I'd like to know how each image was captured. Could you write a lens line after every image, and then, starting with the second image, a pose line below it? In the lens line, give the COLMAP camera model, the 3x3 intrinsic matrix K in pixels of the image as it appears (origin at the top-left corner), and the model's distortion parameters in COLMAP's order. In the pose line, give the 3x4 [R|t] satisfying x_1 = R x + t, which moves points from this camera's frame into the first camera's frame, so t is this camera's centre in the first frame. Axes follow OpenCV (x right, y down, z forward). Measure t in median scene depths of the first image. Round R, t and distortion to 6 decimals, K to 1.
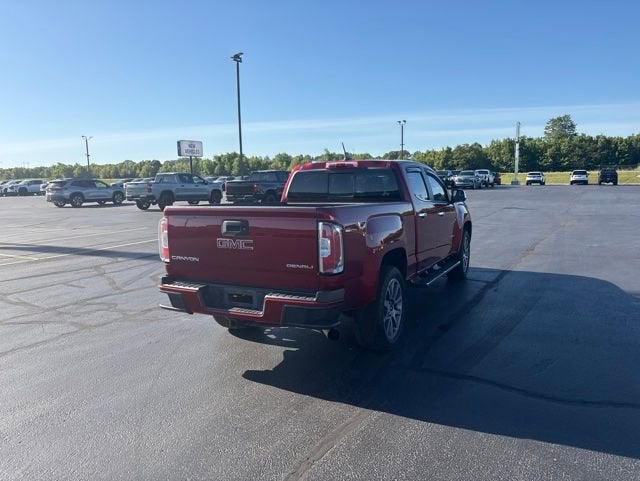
lens RADIAL K [[494.6, 0, 320.0], [0, 494.6, 240.5], [0, 0, 1]] dist [0.039017, -0.006000]
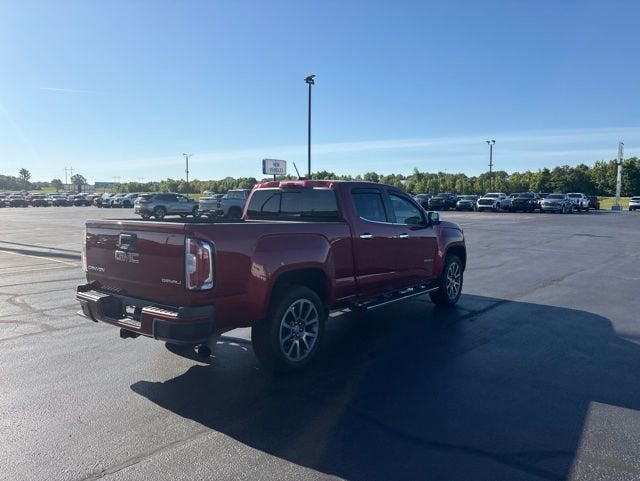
lens RADIAL K [[494.6, 0, 320.0], [0, 494.6, 240.5], [0, 0, 1]] dist [0.039017, -0.006000]
pose [[0.984699, 0.038787, -0.169891, 0.039086], [-0.045168, 0.998406, -0.033851, -0.000993], [0.168307, 0.041007, 0.984881, 0.003652]]
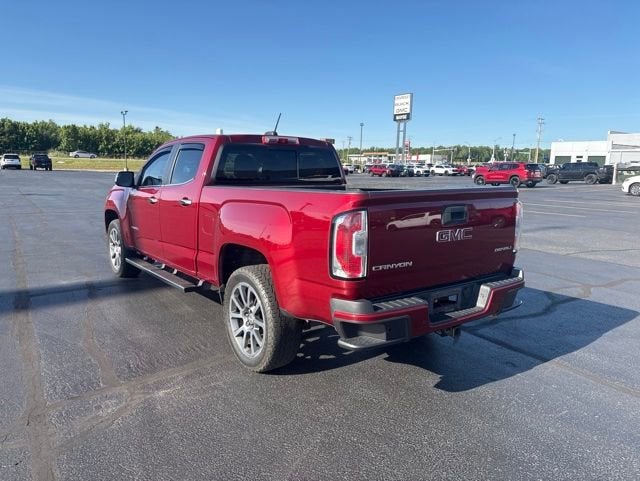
lens RADIAL K [[485.5, 0, 320.0], [0, 485.5, 240.5], [0, 0, 1]] dist [0.057575, -0.063020]
pose [[0.424067, -0.112800, 0.898578, -0.095529], [0.085466, 0.992769, 0.084290, -0.006818], [-0.901589, 0.041053, 0.430641, 0.082676]]
